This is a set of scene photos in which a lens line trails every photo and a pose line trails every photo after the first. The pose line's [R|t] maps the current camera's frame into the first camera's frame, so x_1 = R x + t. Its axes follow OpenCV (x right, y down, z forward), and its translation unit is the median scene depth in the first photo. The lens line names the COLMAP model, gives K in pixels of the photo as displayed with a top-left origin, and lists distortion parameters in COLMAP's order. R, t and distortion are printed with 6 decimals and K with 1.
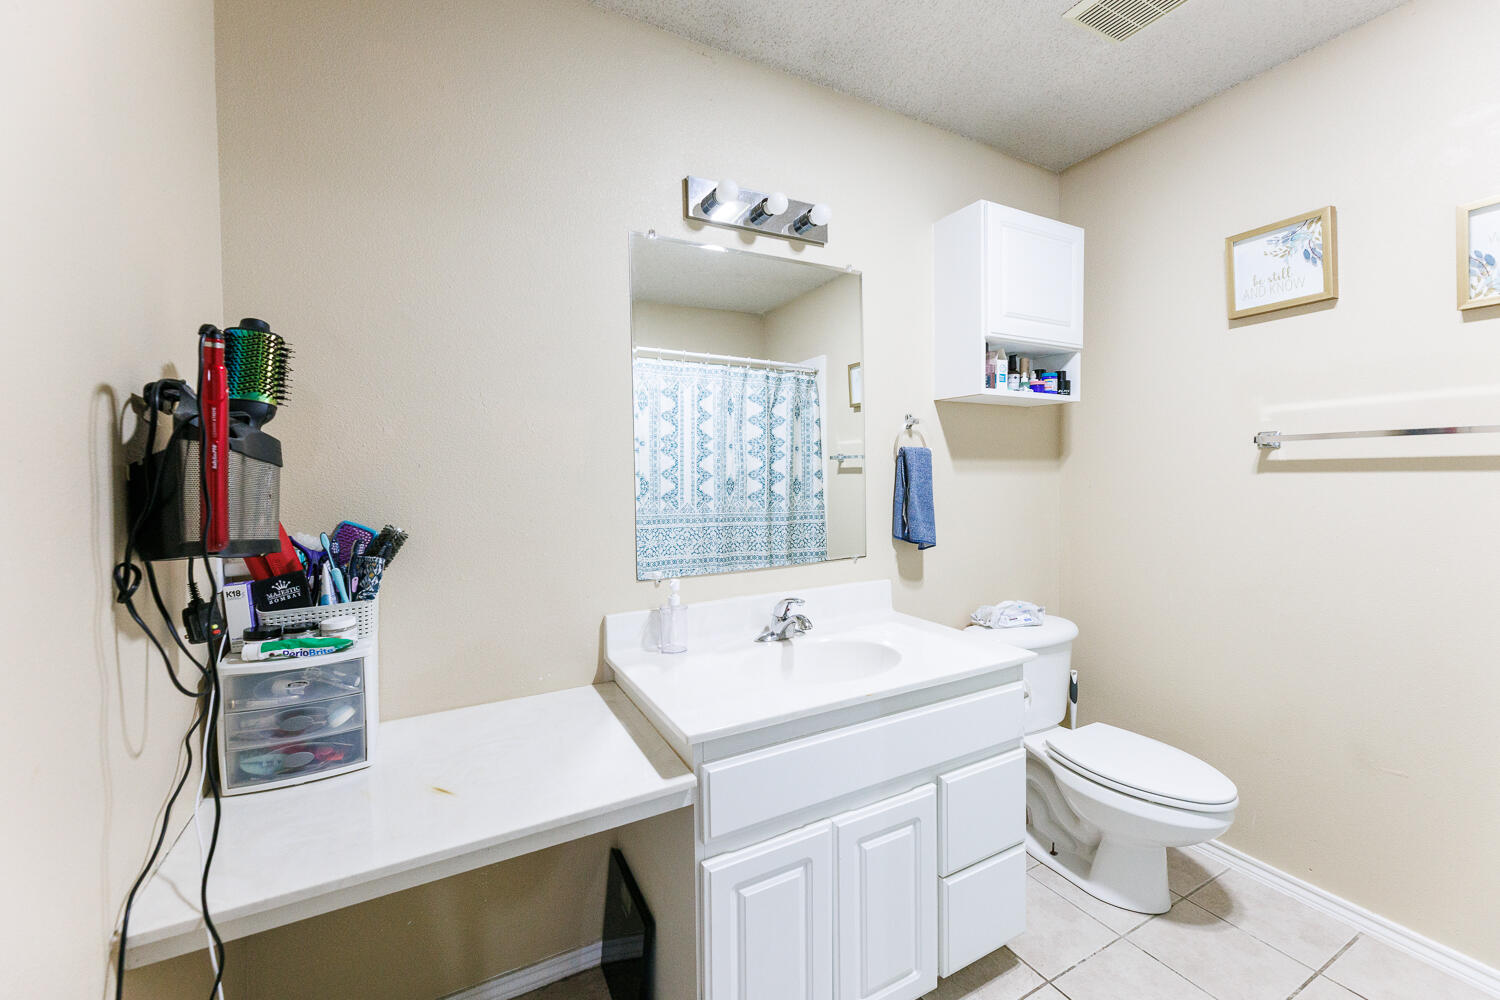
lens RADIAL K [[610.5, 0, 751.4], [0, 610.5, 502.0], [0, 0, 1]] dist [-0.002927, -0.000361]
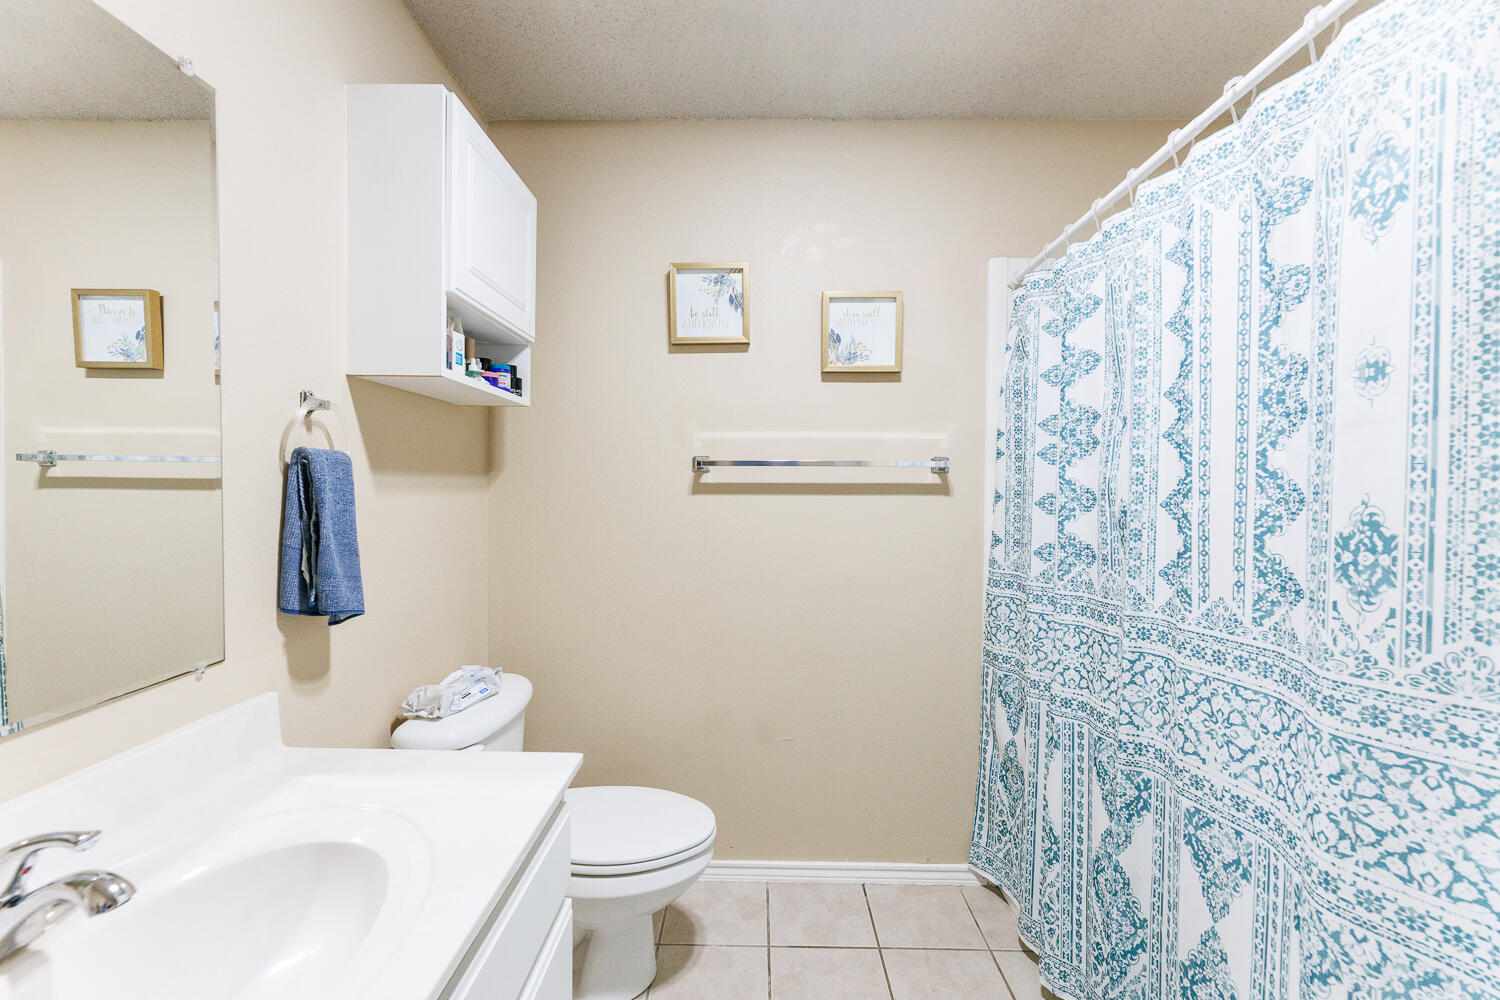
lens RADIAL K [[610.5, 0, 755.4], [0, 610.5, 493.9], [0, 0, 1]] dist [-0.002927, -0.000361]
pose [[0.477854, -0.000711, 0.878439, -0.042586], [0.029115, 0.999463, -0.015029, -0.026961], [-0.877956, 0.032758, 0.477619, 0.366341]]
